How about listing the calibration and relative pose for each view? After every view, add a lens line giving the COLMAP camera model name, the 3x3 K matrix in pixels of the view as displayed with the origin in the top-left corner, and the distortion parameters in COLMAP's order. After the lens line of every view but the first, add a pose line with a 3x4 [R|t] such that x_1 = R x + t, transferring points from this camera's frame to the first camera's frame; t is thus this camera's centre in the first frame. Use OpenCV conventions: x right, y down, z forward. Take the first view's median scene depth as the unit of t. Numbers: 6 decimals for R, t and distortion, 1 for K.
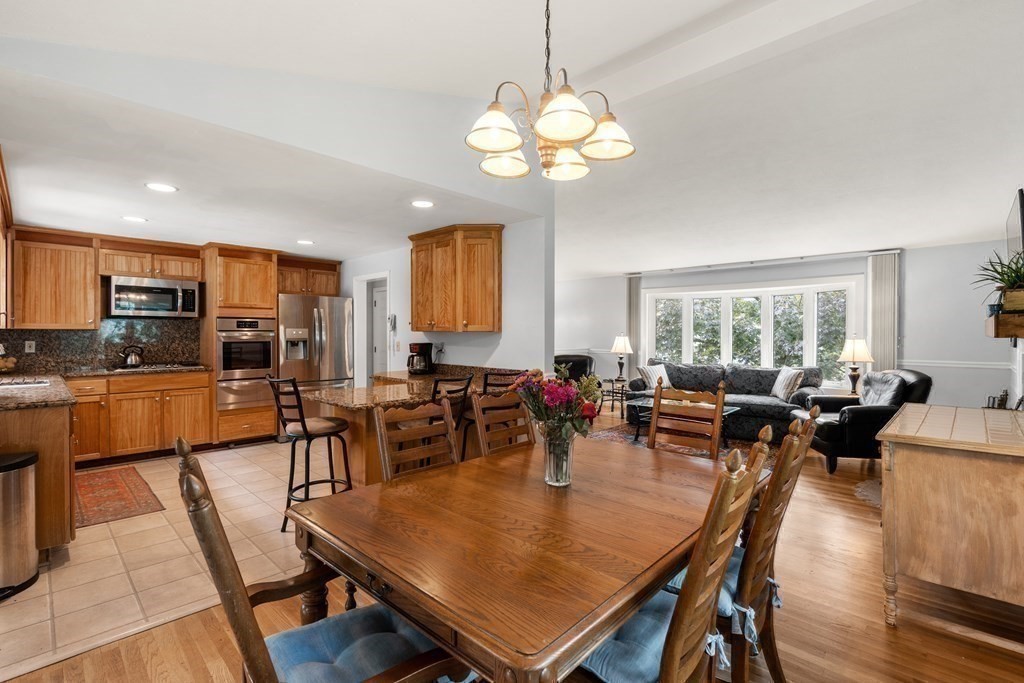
lens RADIAL K [[469.6, 0, 505.1], [0, 469.6, 337.2], [0, 0, 1]] dist [-0.001778, 0.000533]
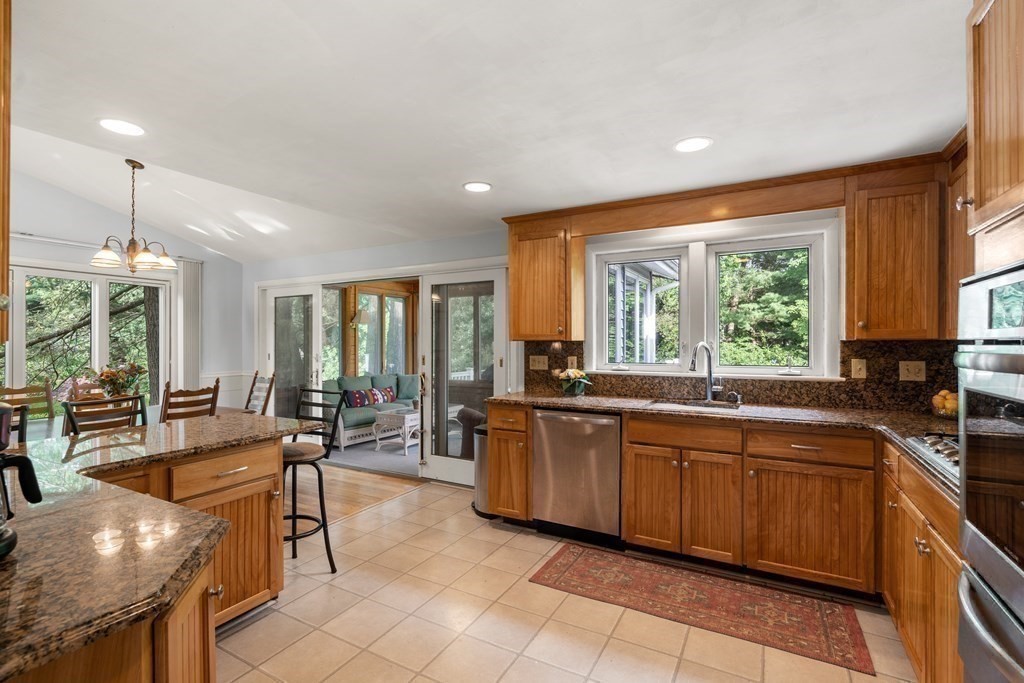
lens RADIAL K [[469.6, 0, 503.7], [0, 469.6, 342.7], [0, 0, 1]] dist [-0.001778, 0.000533]
pose [[-0.965777, -0.002836, -0.259358, -0.338607], [-0.004340, 0.999977, 0.005225, -0.013006], [0.259337, 0.006171, -0.965767, 1.189223]]
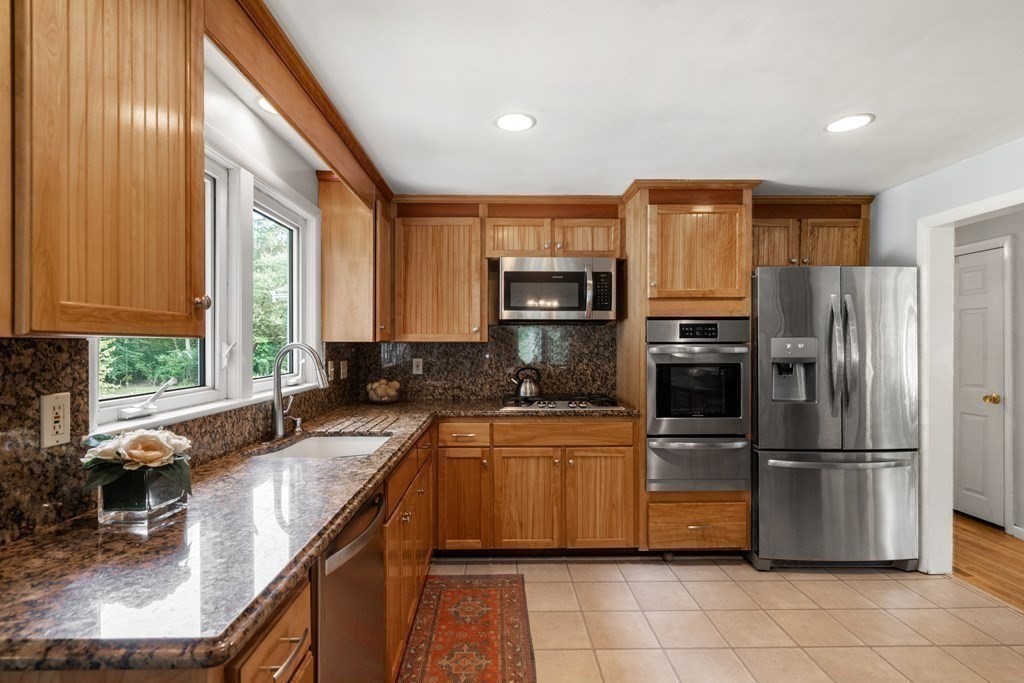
lens RADIAL K [[494.6, 0, 503.3], [0, 494.6, 347.0], [0, 0, 1]] dist [-0.002461, -0.000180]
pose [[0.713685, 0.002191, -0.700463, -0.341245], [-0.003233, 0.999995, -0.000166, -0.008894], [0.700459, 0.002383, 0.713688, 0.490357]]
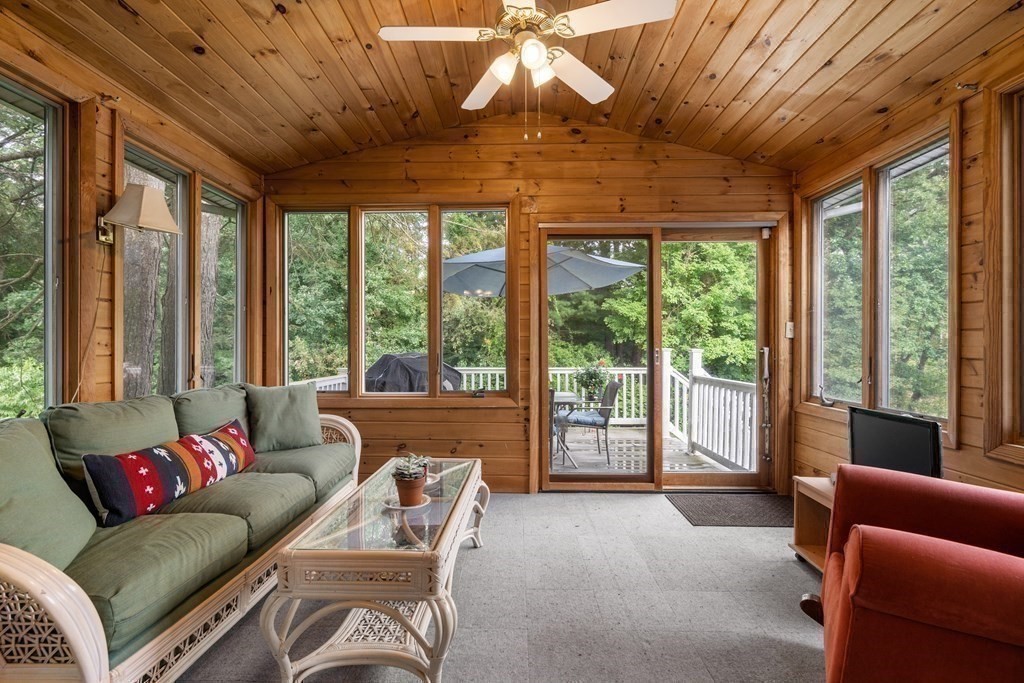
lens RADIAL K [[469.6, 0, 509.0], [0, 469.6, 343.0], [0, 0, 1]] dist [-0.001778, 0.000533]
pose [[-0.731369, -0.003116, -0.681975, -0.243257], [-0.006335, 0.999977, 0.002225, 0.042670], [0.681952, 0.005947, -0.731372, 0.264909]]
